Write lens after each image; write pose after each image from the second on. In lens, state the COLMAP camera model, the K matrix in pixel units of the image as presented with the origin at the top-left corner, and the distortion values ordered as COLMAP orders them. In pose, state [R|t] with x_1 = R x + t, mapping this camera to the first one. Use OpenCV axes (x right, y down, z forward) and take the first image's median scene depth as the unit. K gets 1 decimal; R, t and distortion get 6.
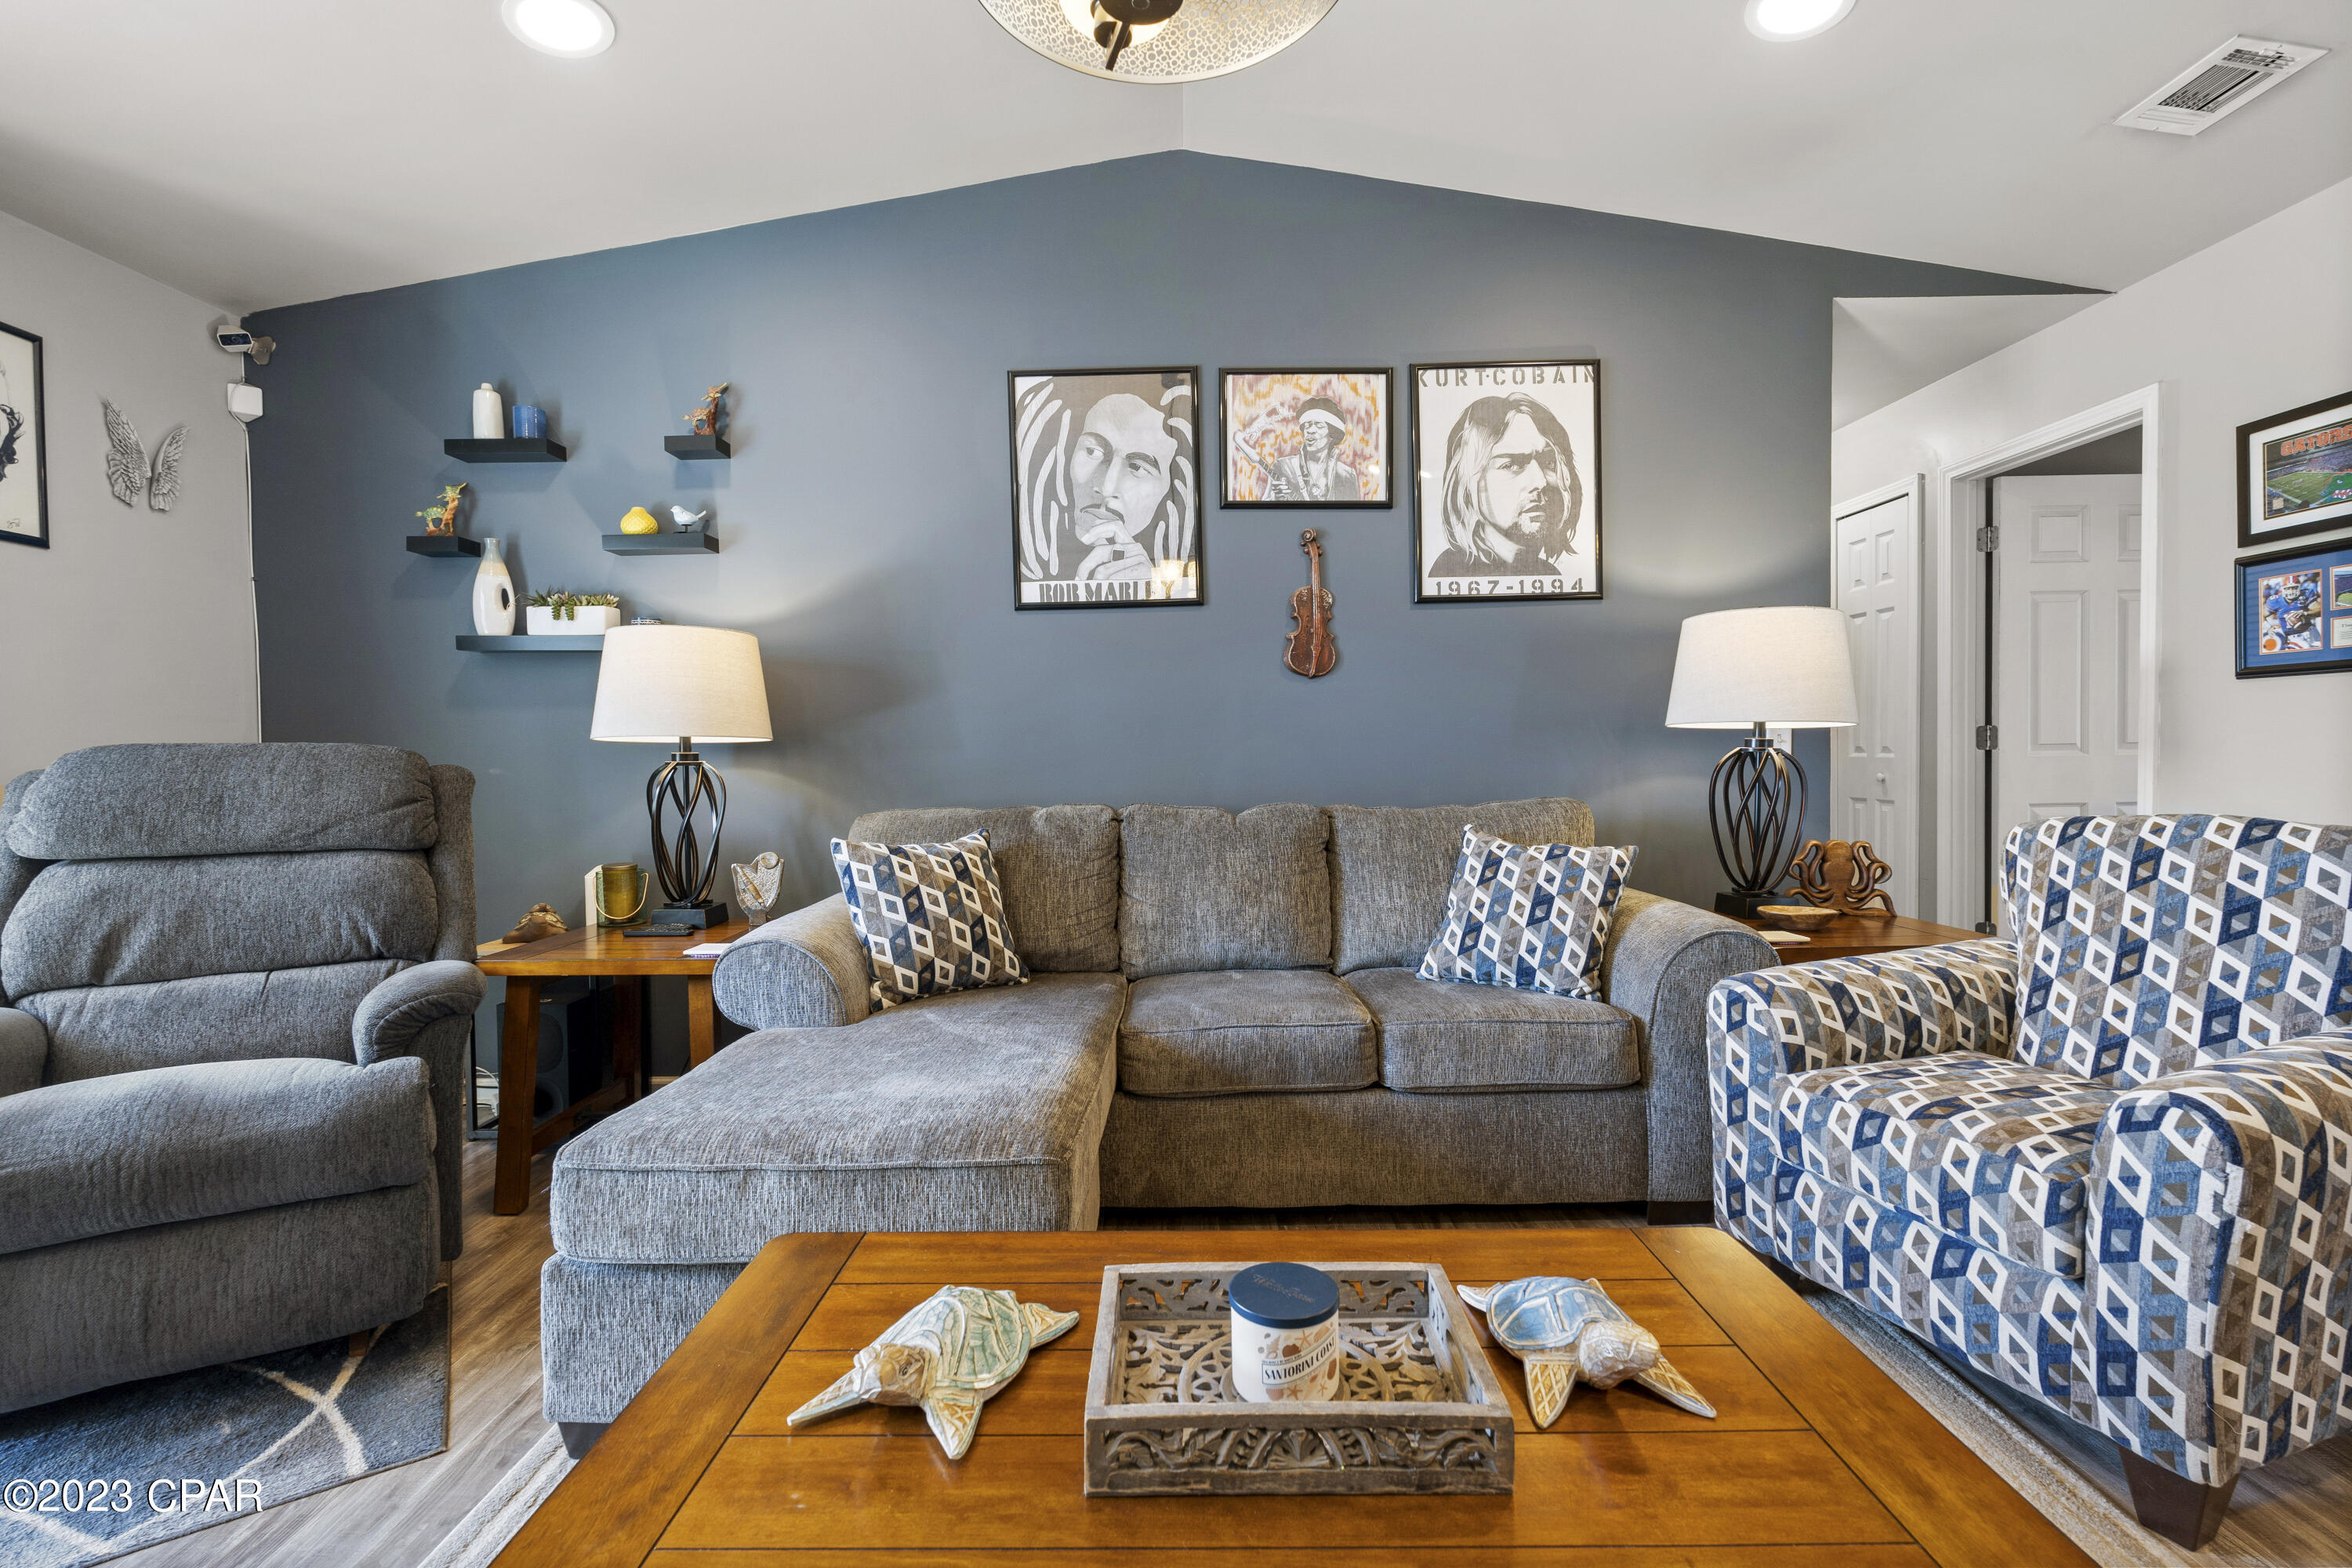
lens RADIAL K [[1043.7, 0, 1174.7], [0, 1043.7, 776.7], [0, 0, 1]] dist [-0.005115, 0.002000]
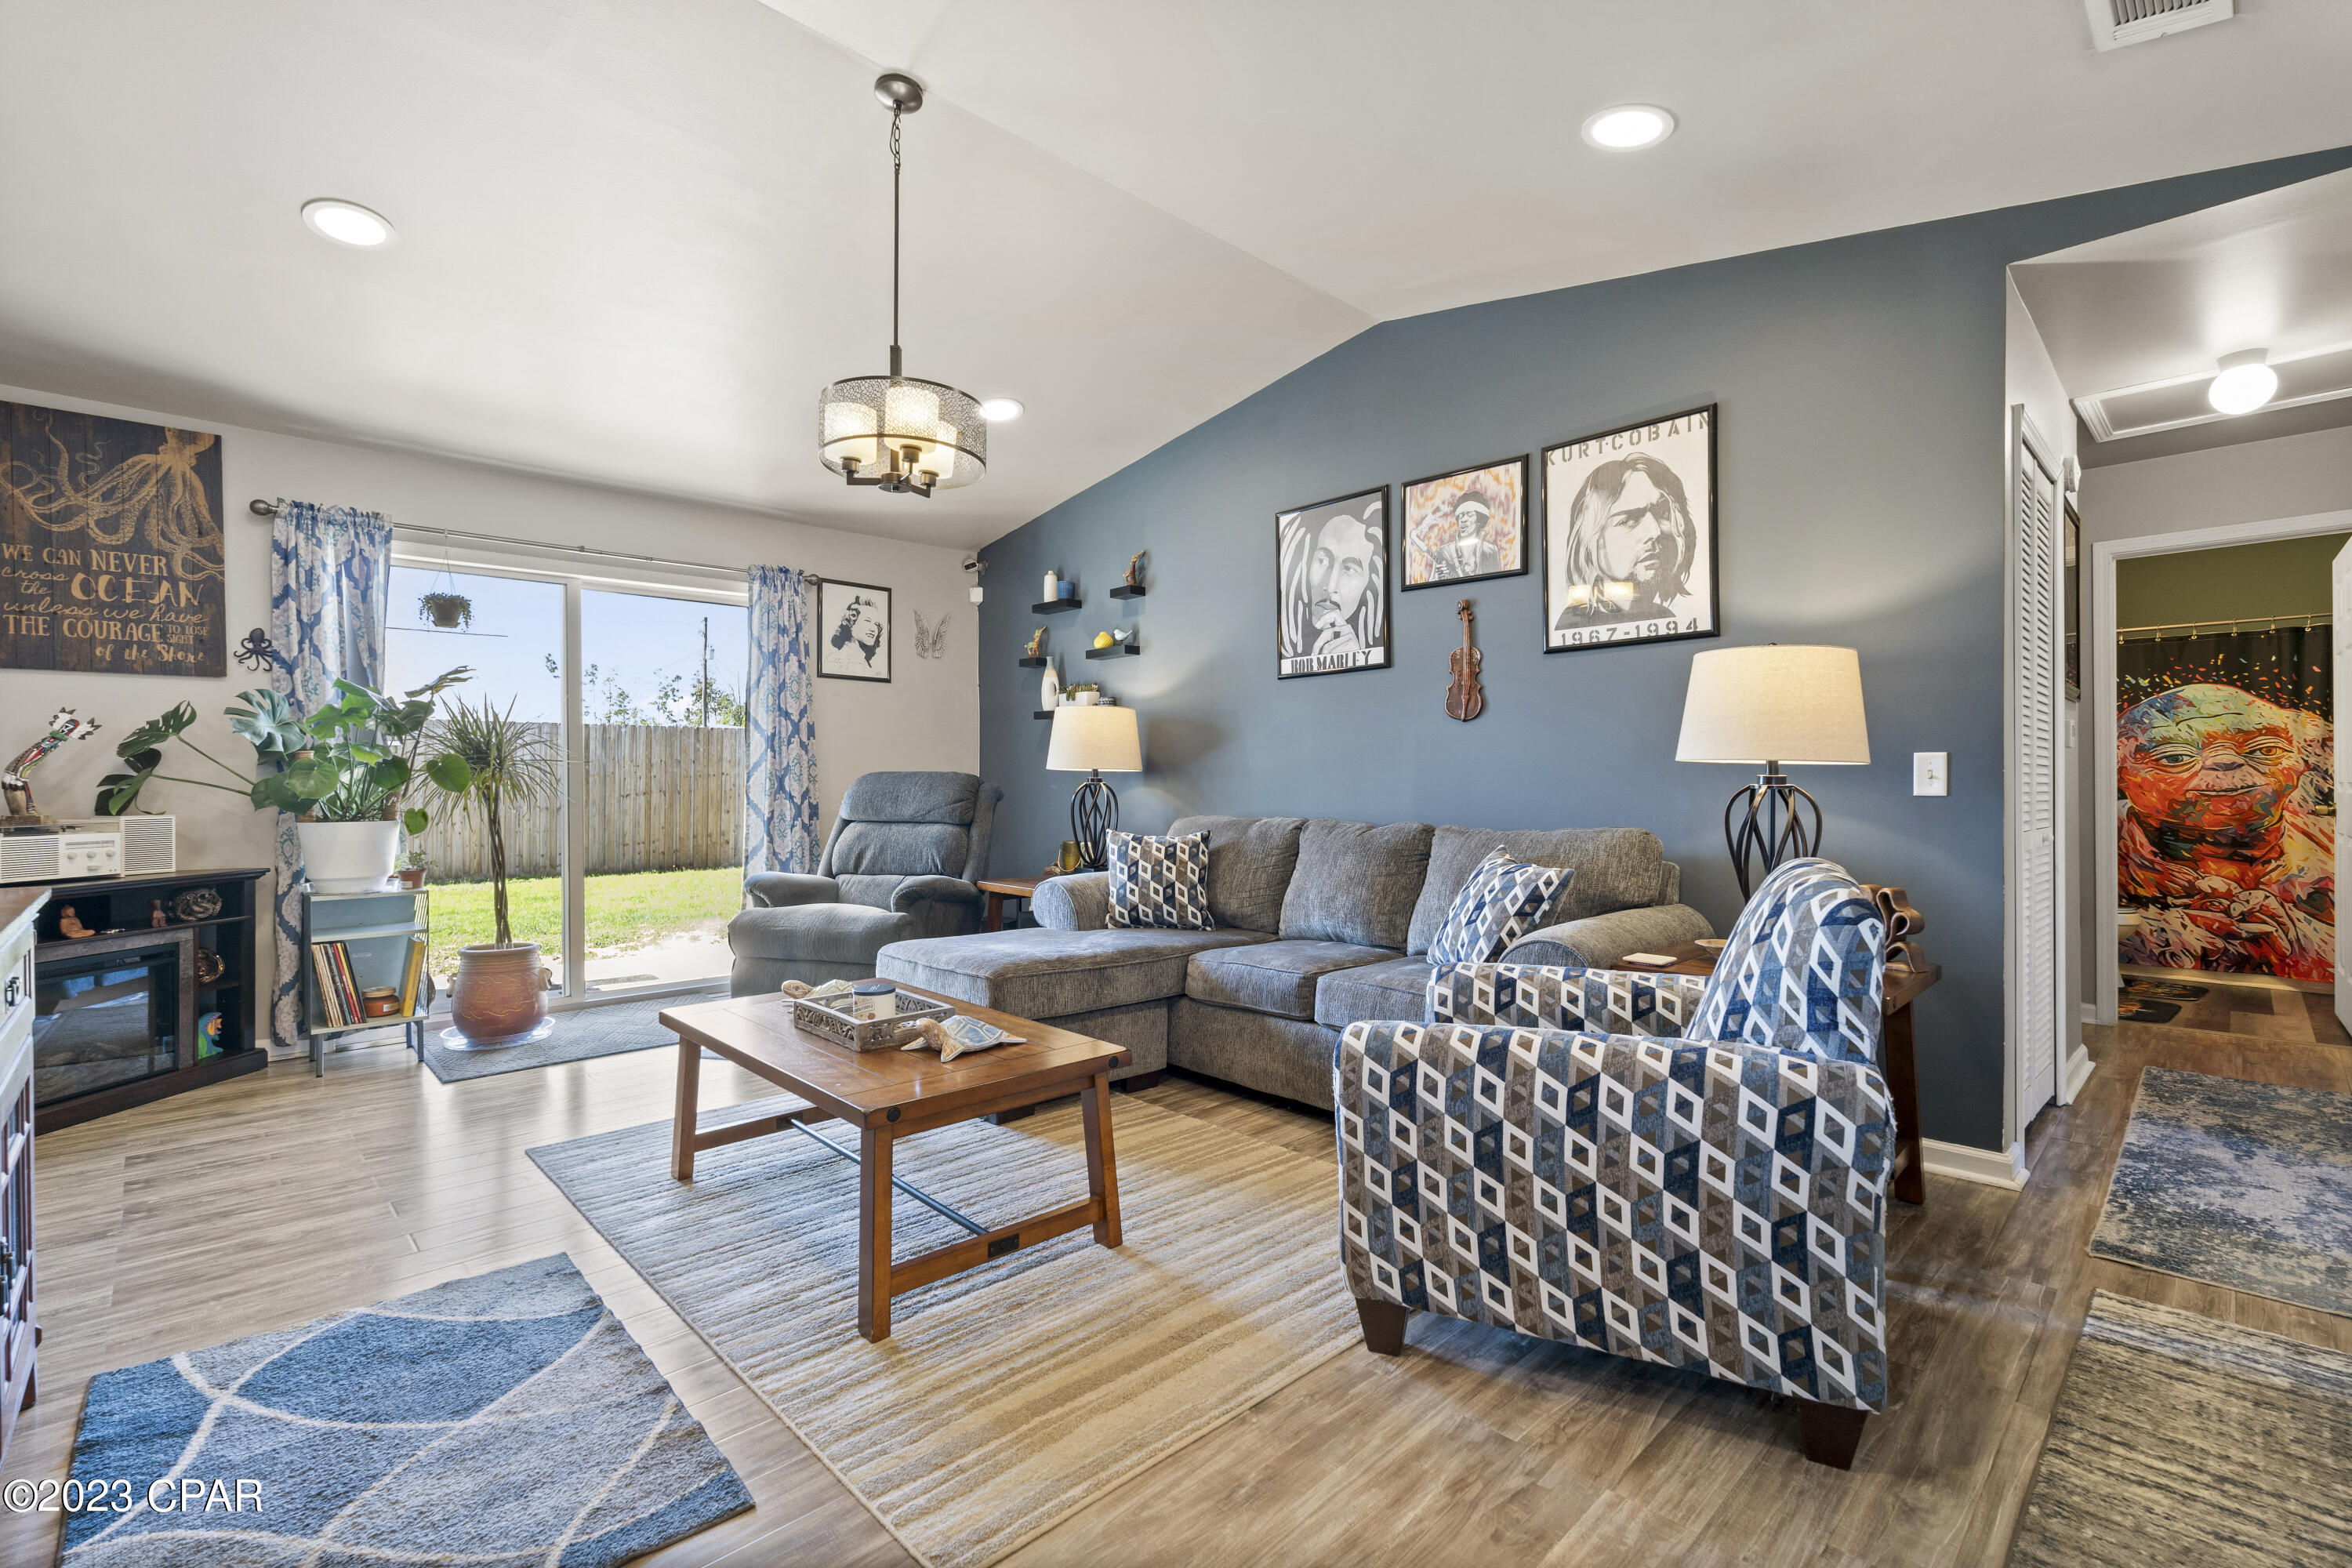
lens RADIAL K [[1043.7, 0, 1192.5], [0, 1043.7, 786.9], [0, 0, 1]] dist [-0.005115, 0.002000]
pose [[0.699651, 0.018291, -0.714251, 0.808421], [-0.022818, 0.999734, 0.003251, -0.015359], [0.714121, 0.014023, 0.699882, -0.082346]]
